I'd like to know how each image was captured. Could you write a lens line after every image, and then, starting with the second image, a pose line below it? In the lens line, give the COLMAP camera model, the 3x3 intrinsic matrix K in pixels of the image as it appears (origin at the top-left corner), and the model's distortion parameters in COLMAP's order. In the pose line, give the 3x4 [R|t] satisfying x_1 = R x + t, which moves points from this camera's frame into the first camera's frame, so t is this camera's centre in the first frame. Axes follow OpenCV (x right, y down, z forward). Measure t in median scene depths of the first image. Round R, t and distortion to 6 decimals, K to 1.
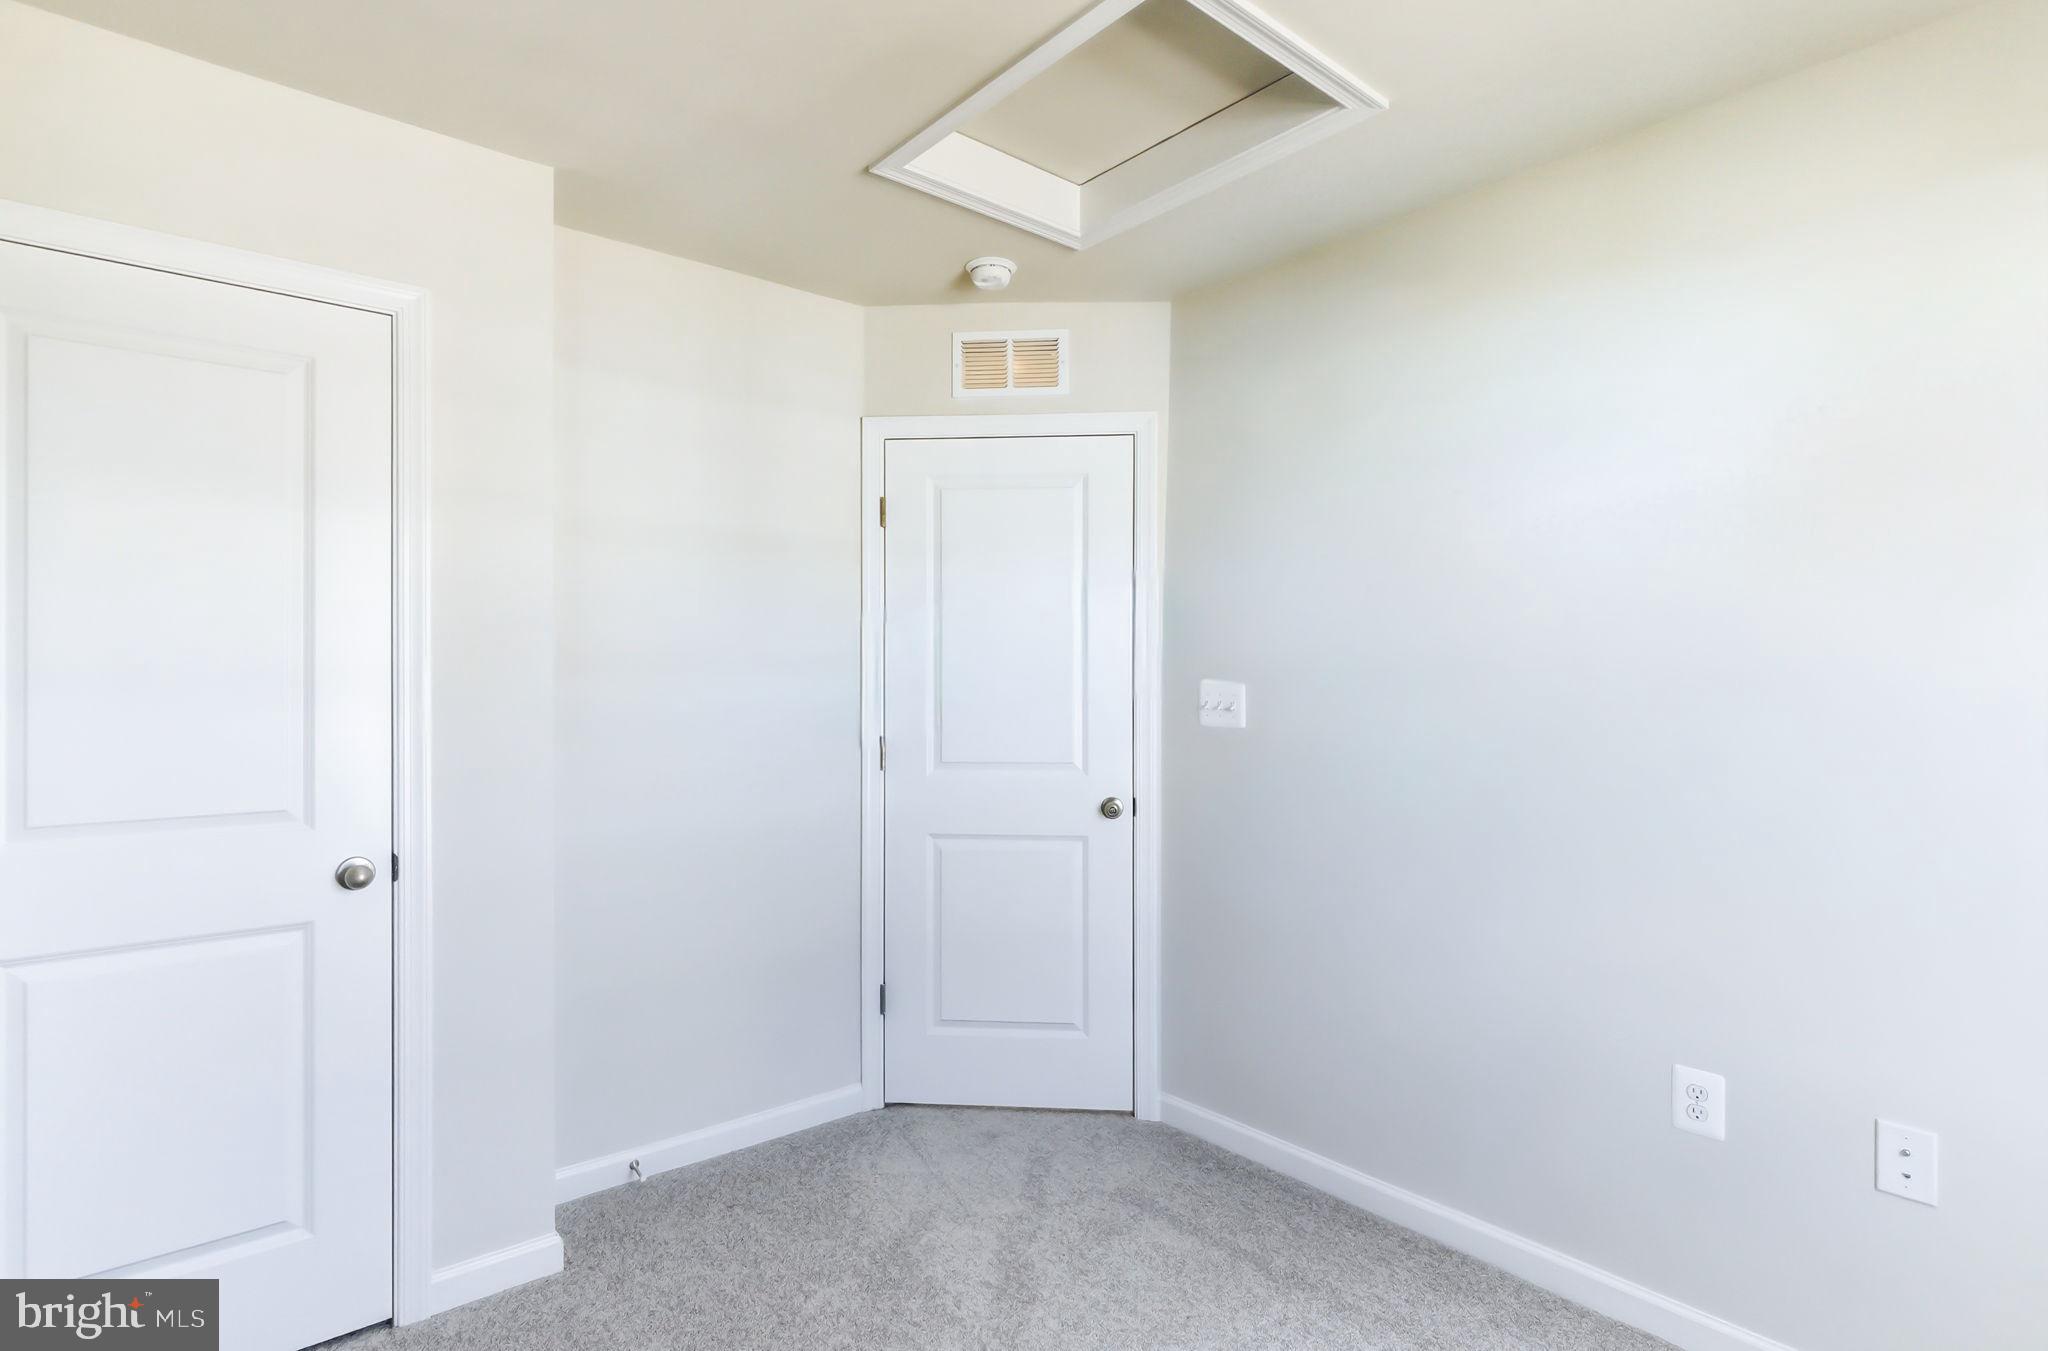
lens RADIAL K [[1011.1, 0, 1026.1], [0, 1011.1, 675.4], [0, 0, 1]] dist [-0.004697, 0.000640]
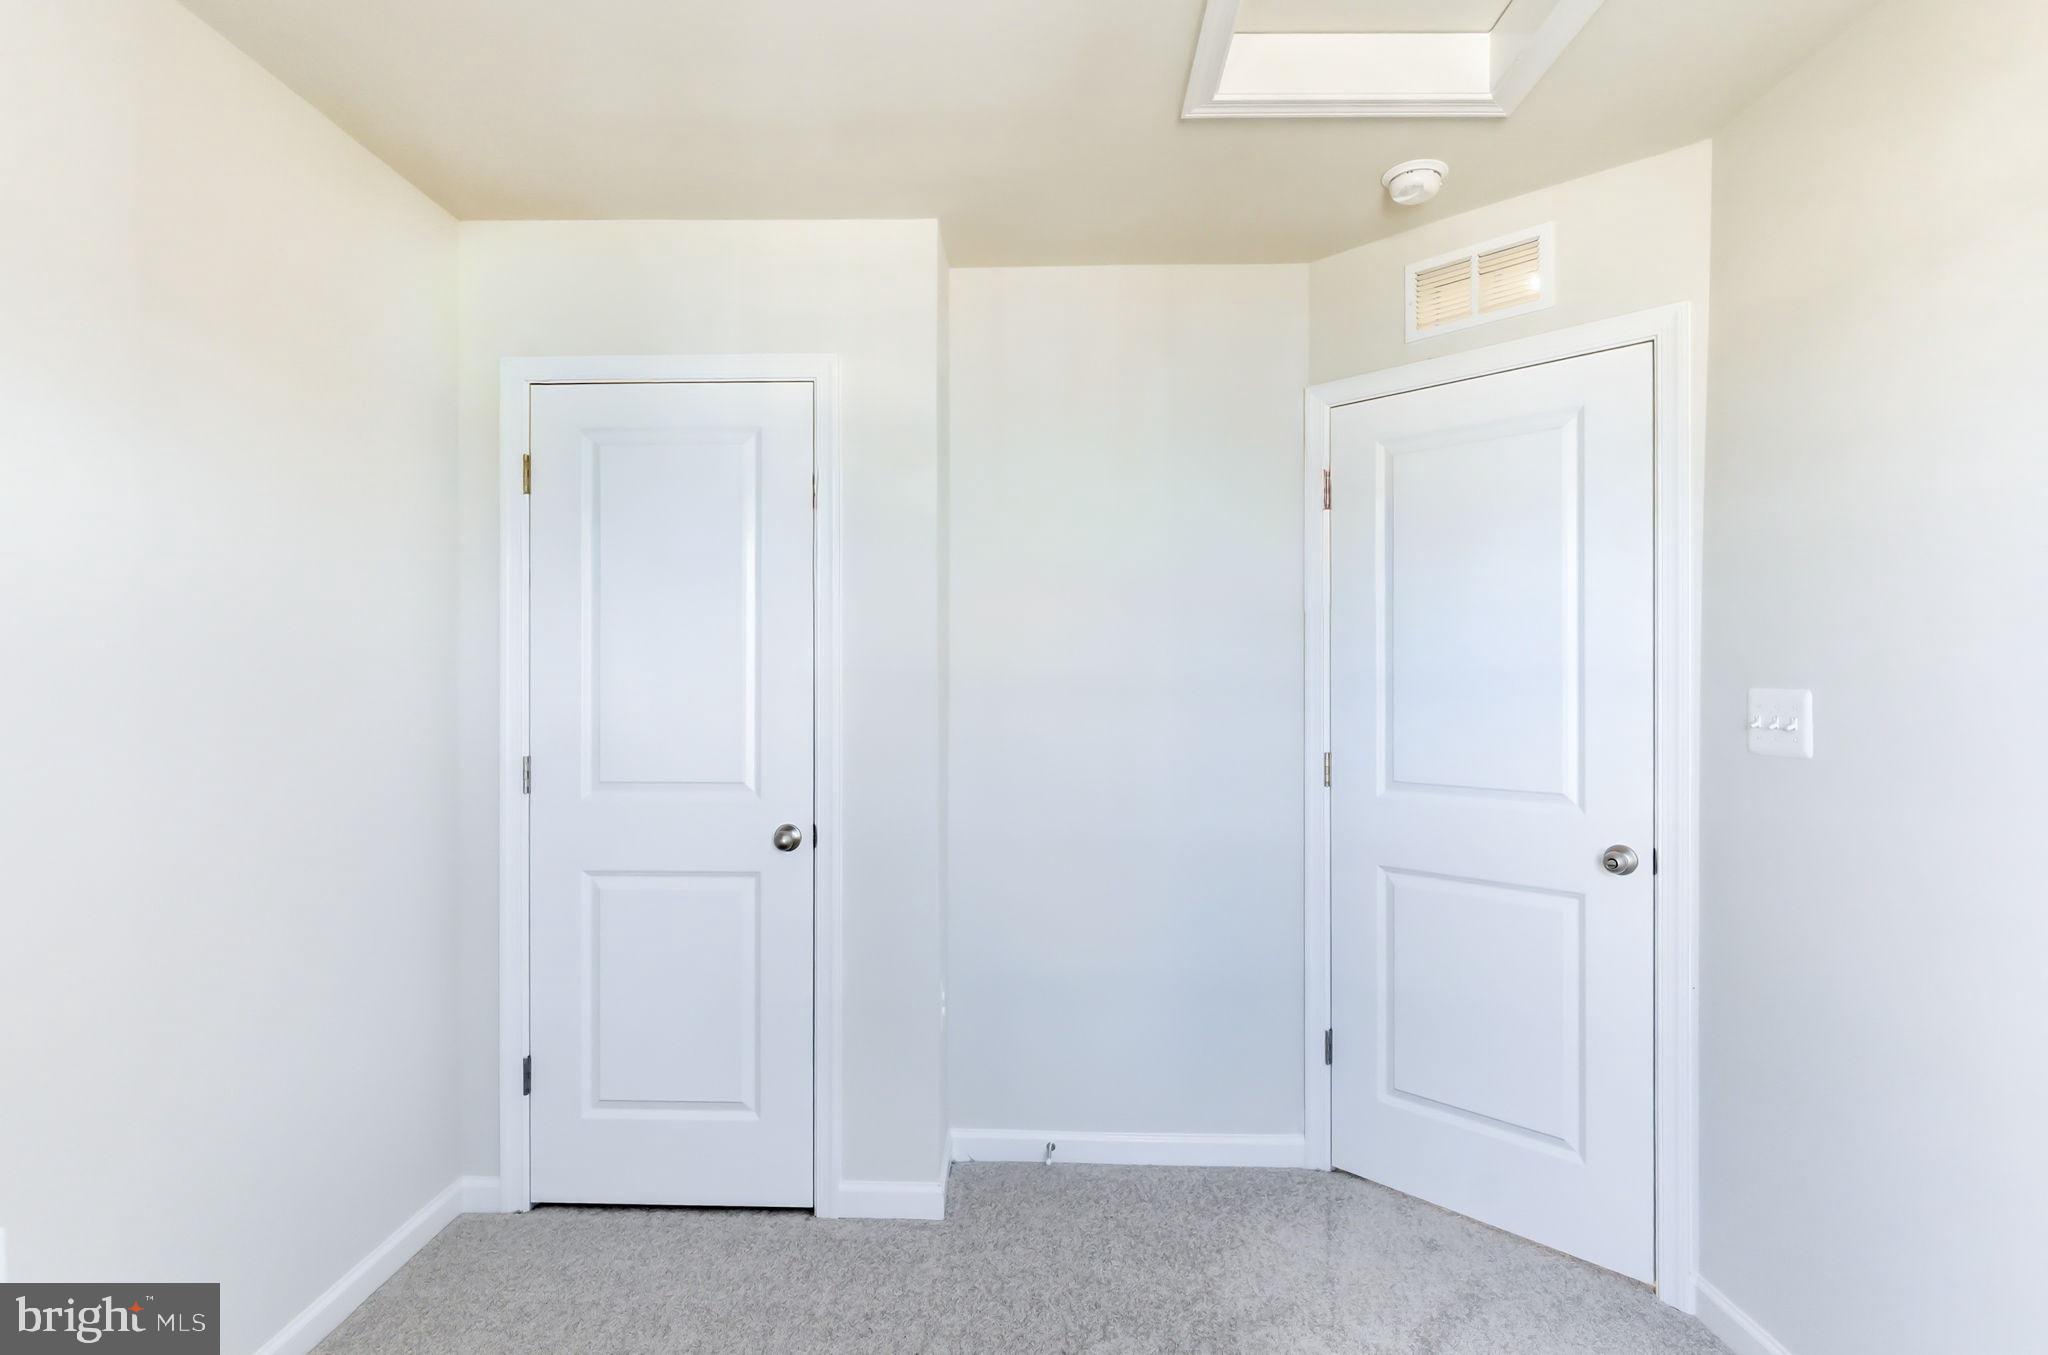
lens RADIAL K [[1011.1, 0, 1025.5], [0, 1011.1, 680.0], [0, 0, 1]] dist [-0.004697, 0.000640]
pose [[0.752589, 0.000664, -0.658491, 0.262536], [-0.000489, 1.000000, 0.000449, 0.001498], [0.658491, -0.000016, 0.752589, 0.183797]]
